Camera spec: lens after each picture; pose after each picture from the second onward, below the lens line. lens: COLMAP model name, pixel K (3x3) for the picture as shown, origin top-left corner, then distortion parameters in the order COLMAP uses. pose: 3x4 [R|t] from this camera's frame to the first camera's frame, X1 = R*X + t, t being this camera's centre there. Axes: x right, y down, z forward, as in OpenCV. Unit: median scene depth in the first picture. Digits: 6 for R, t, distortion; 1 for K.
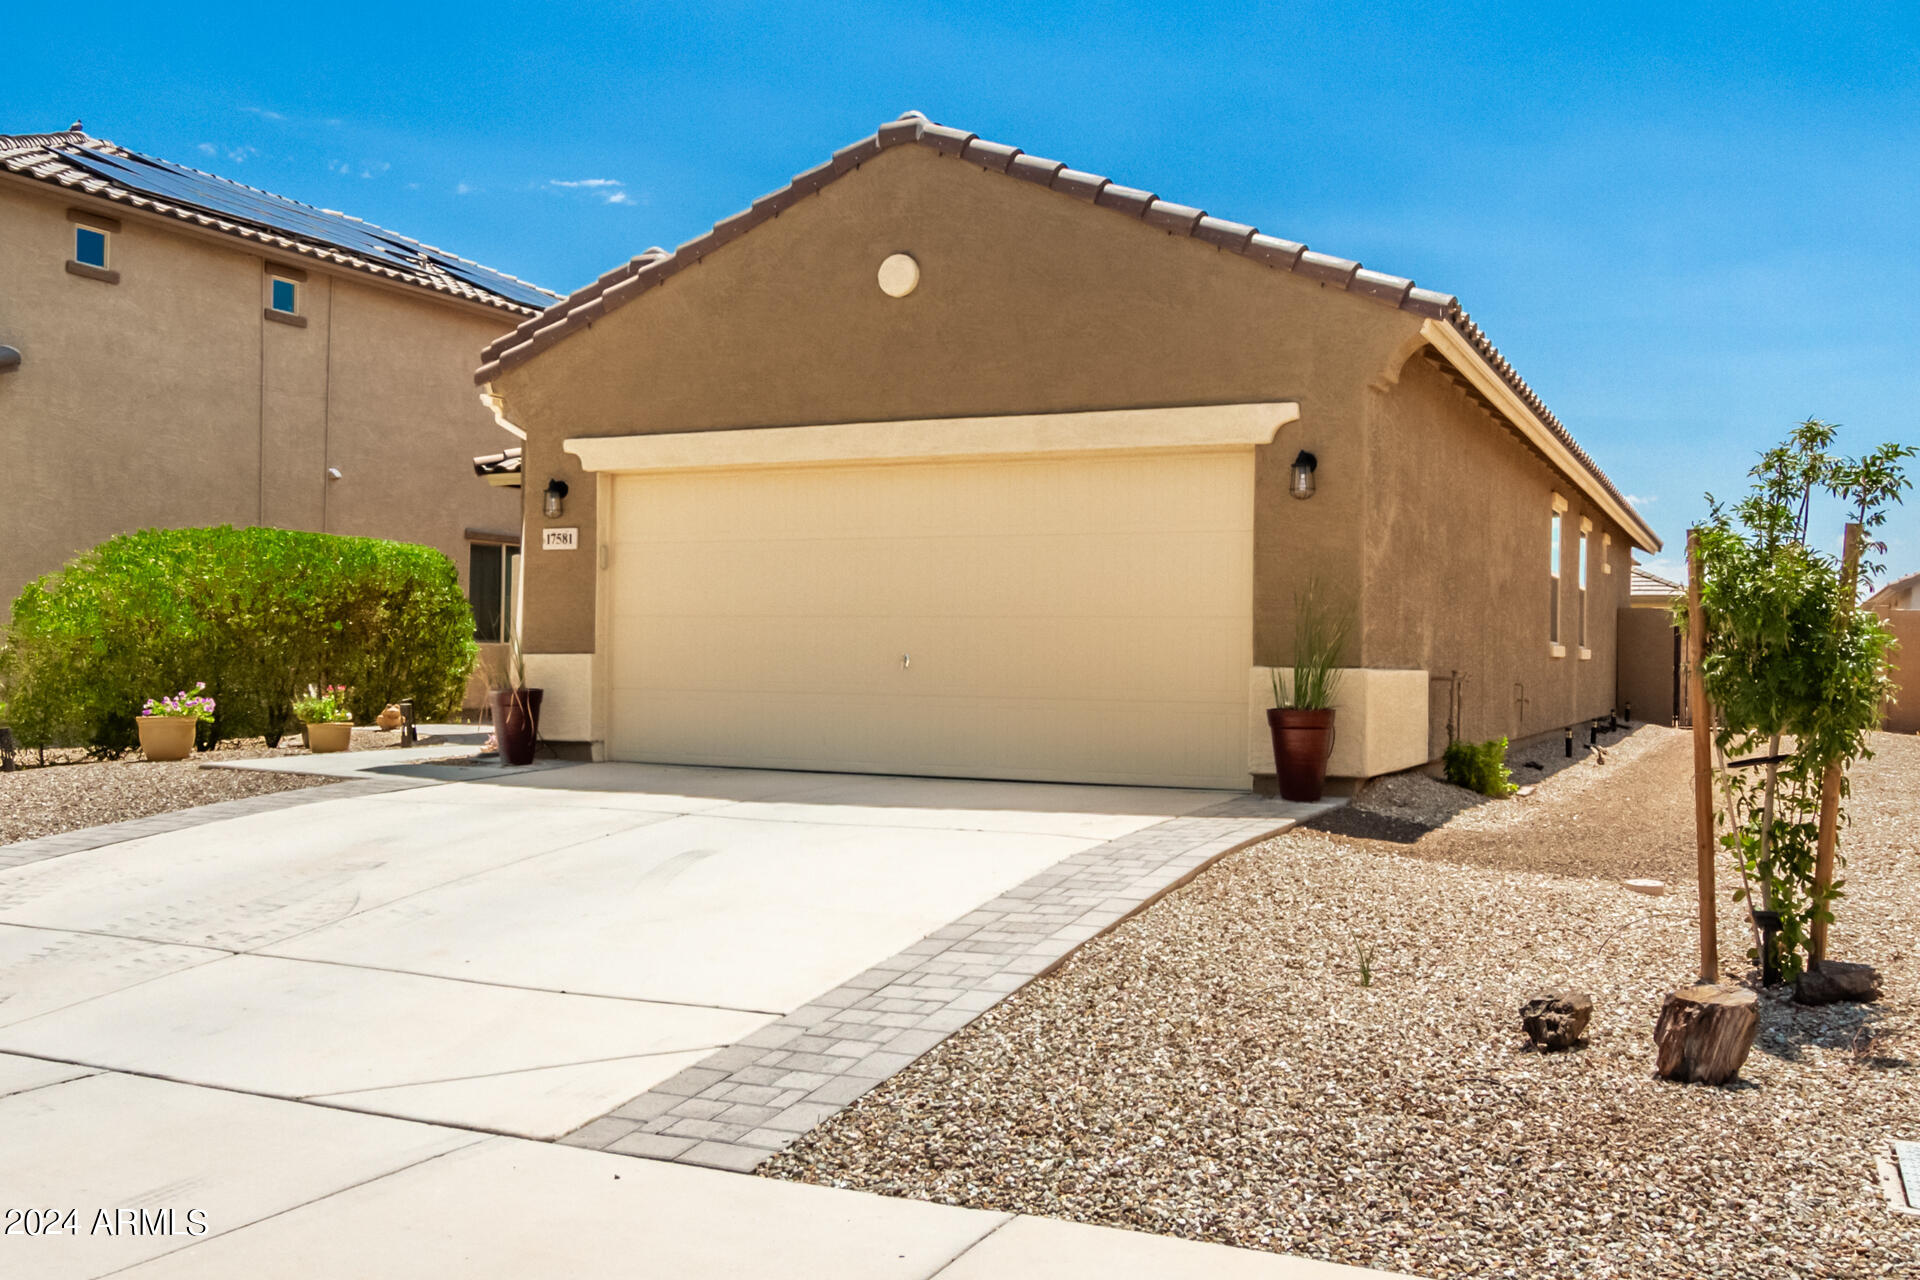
lens RADIAL K [[1763.3, 0, 963.2], [0, 1763.3, 645.8], [0, 0, 1]] dist [-0.011831, 0.002066]
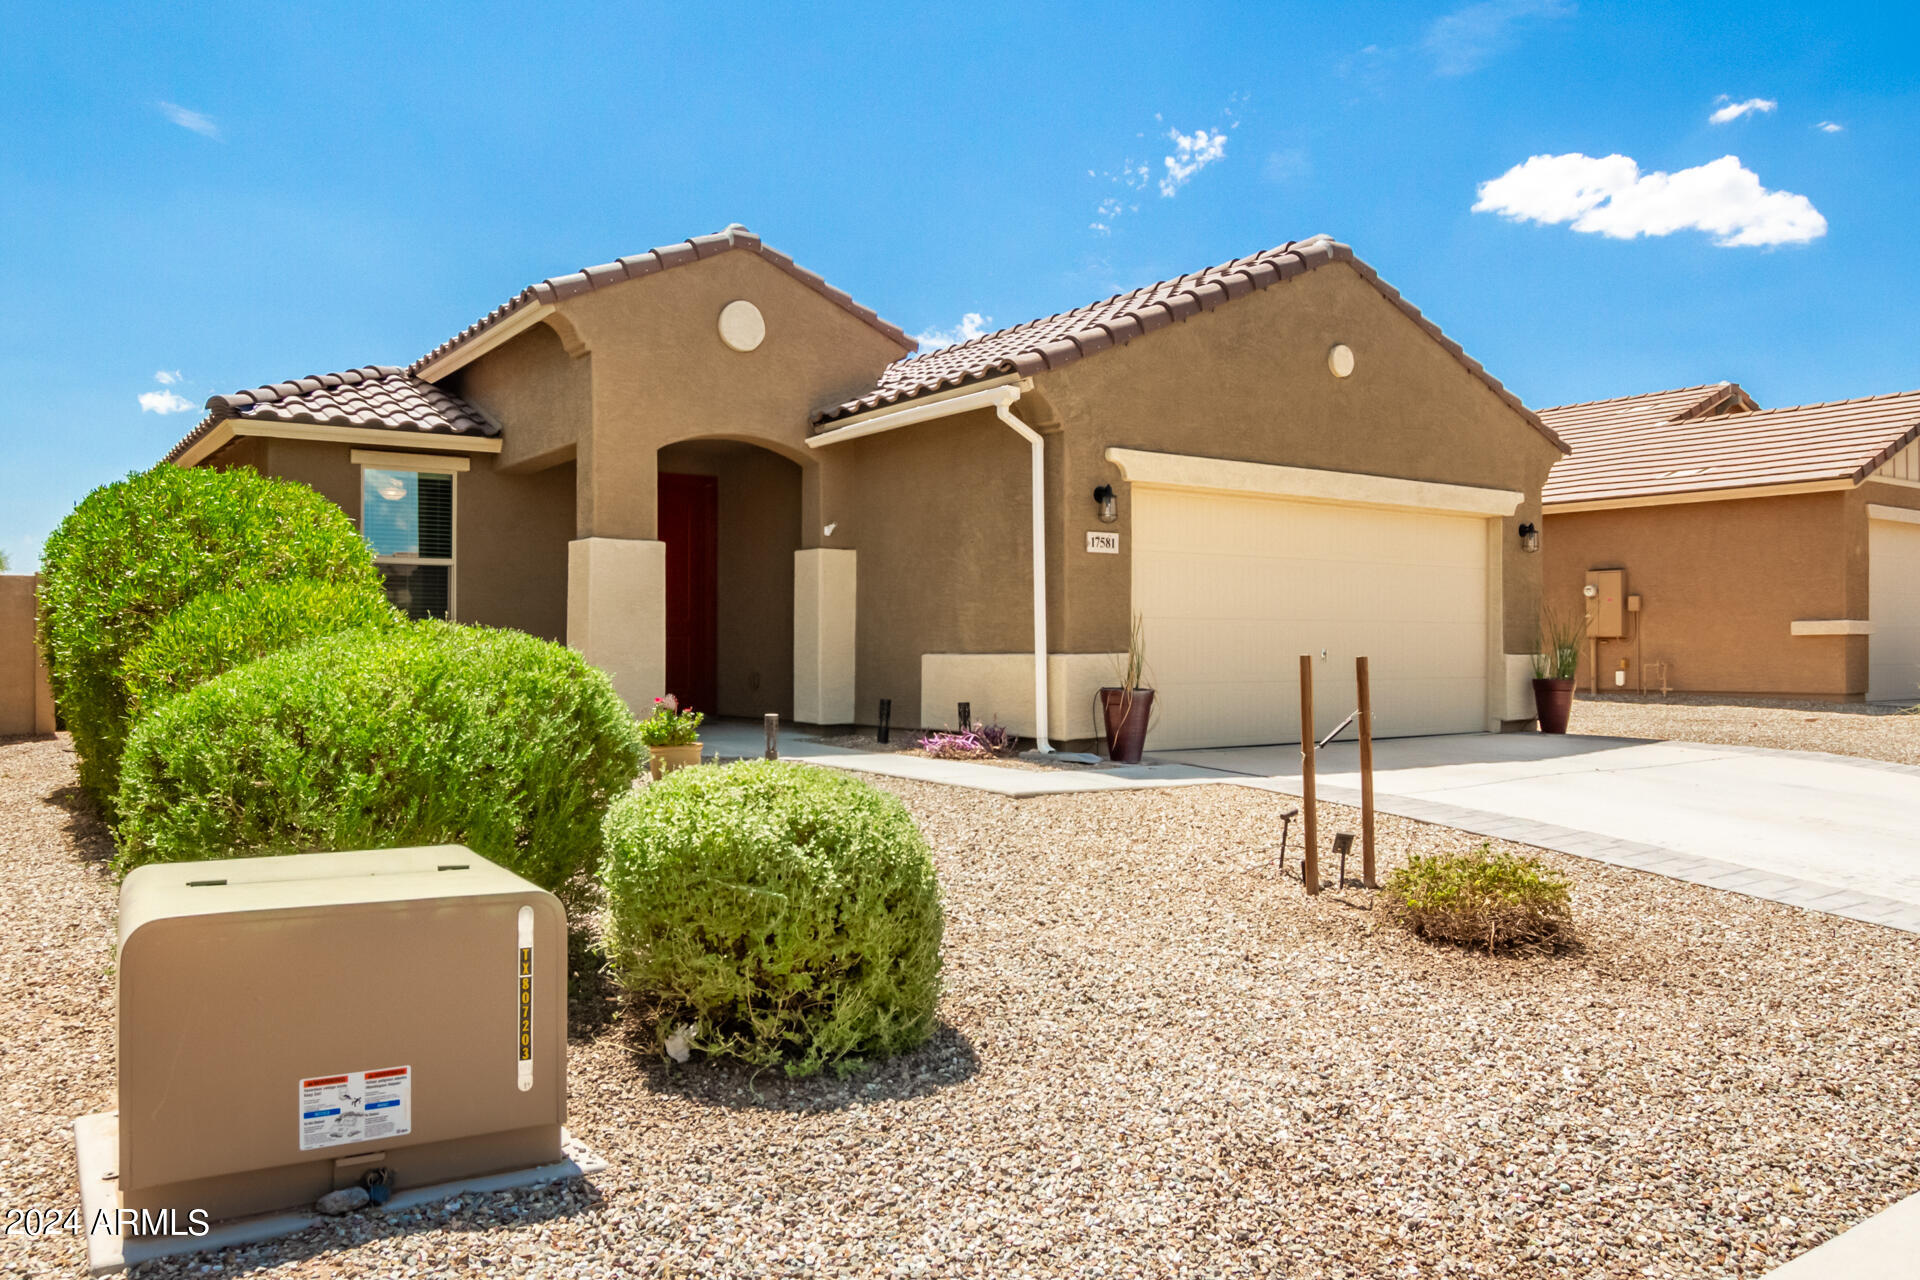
lens RADIAL K [[1415.1, 0, 950.4], [0, 1415.1, 632.7], [0, 0, 1]] dist [-0.037181, 0.000460]
pose [[0.494847, -0.005545, 0.868962, -0.994057], [-0.001567, 0.999972, 0.007273, -0.013737], [-0.868979, -0.004961, 0.494825, 0.666667]]
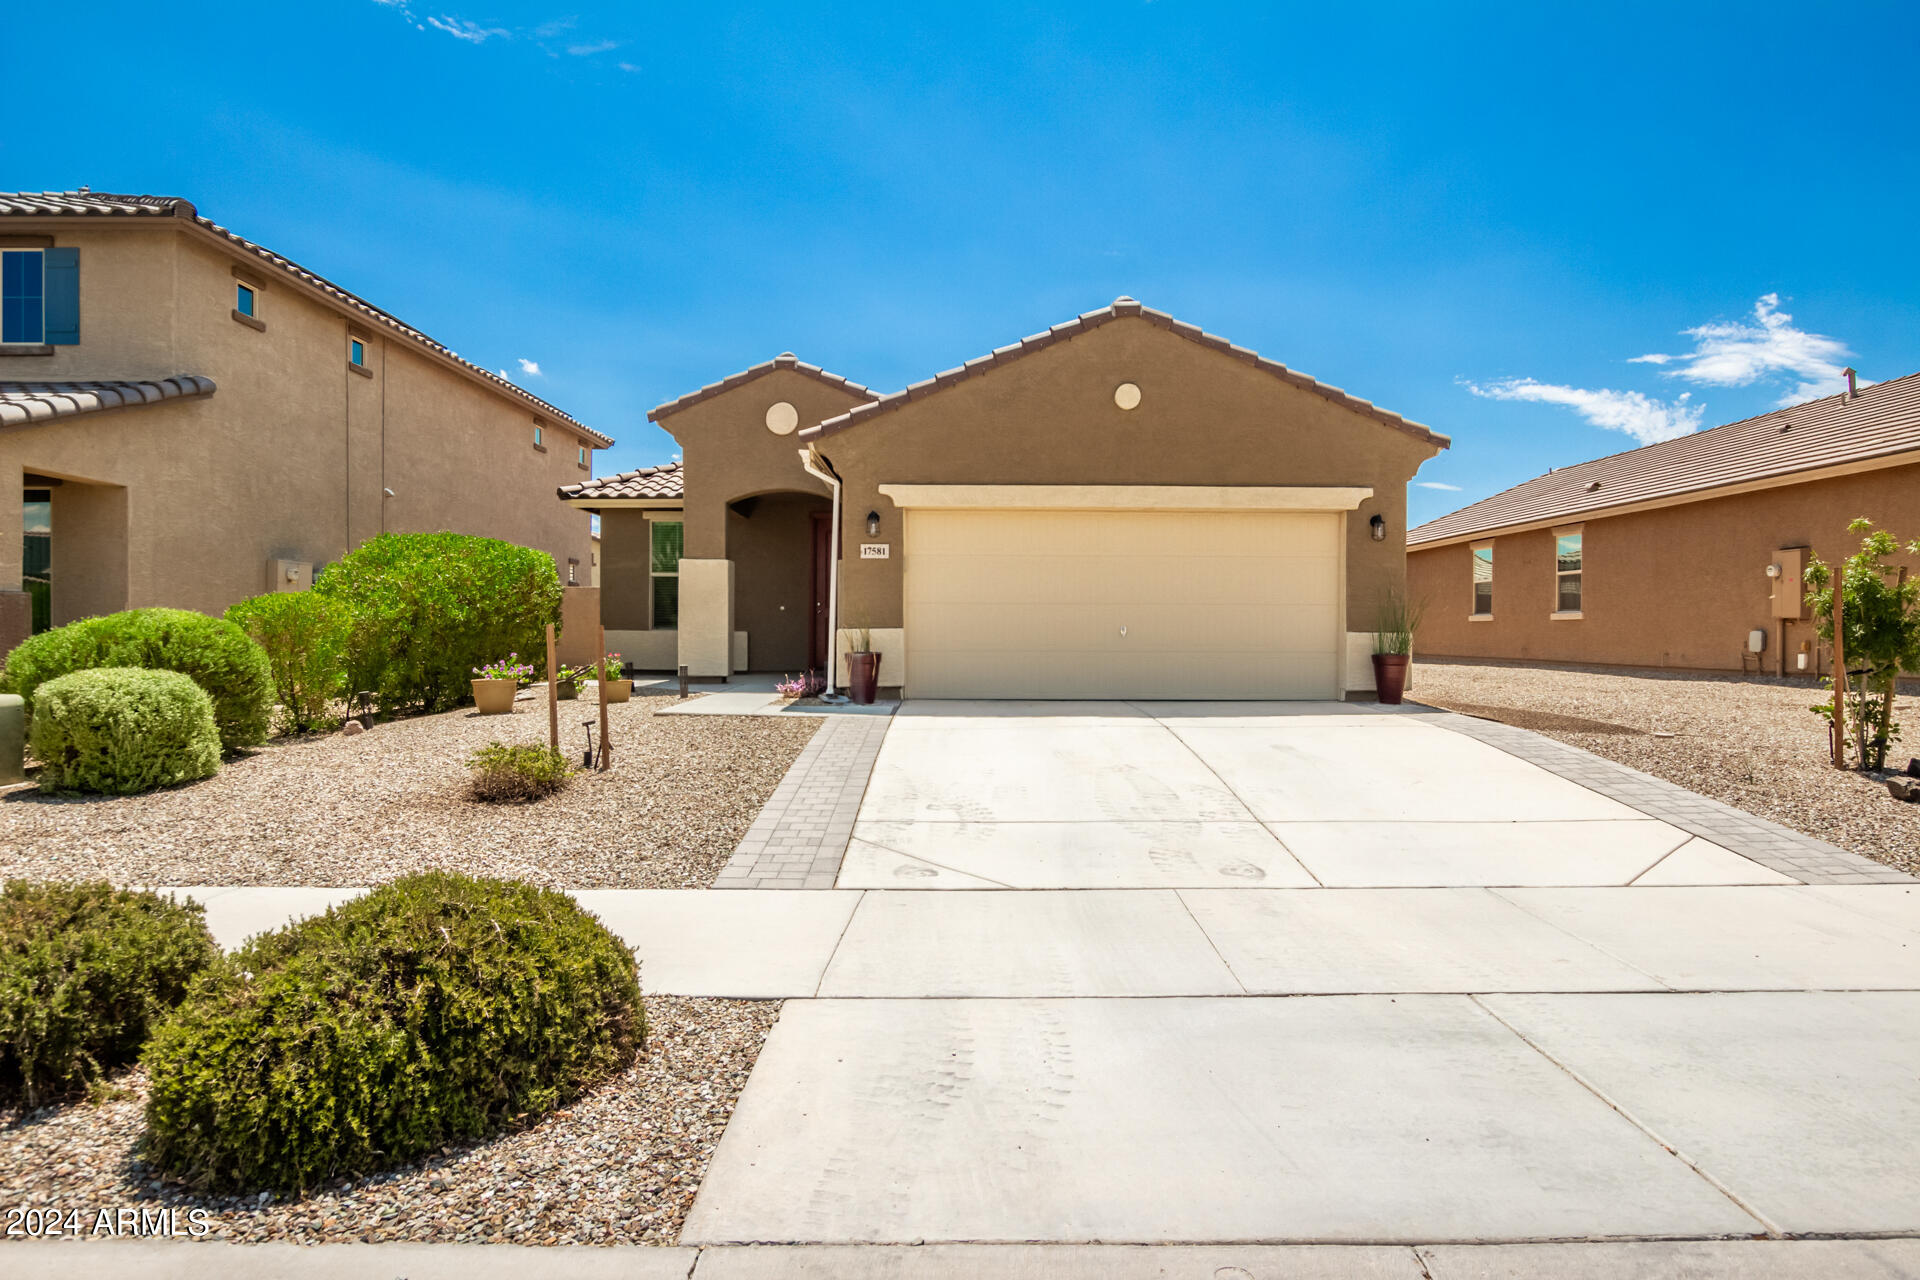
lens RADIAL K [[1096.3, 0, 960.0], [0, 1096.3, 642.4], [0, 0, 1]] dist [-0.013740, 0.000489]
pose [[0.894273, -0.015853, 0.447240, -0.579321], [0.005456, 0.999684, 0.024526, -0.006148], [-0.447488, -0.019493, 0.894078, 0.138937]]
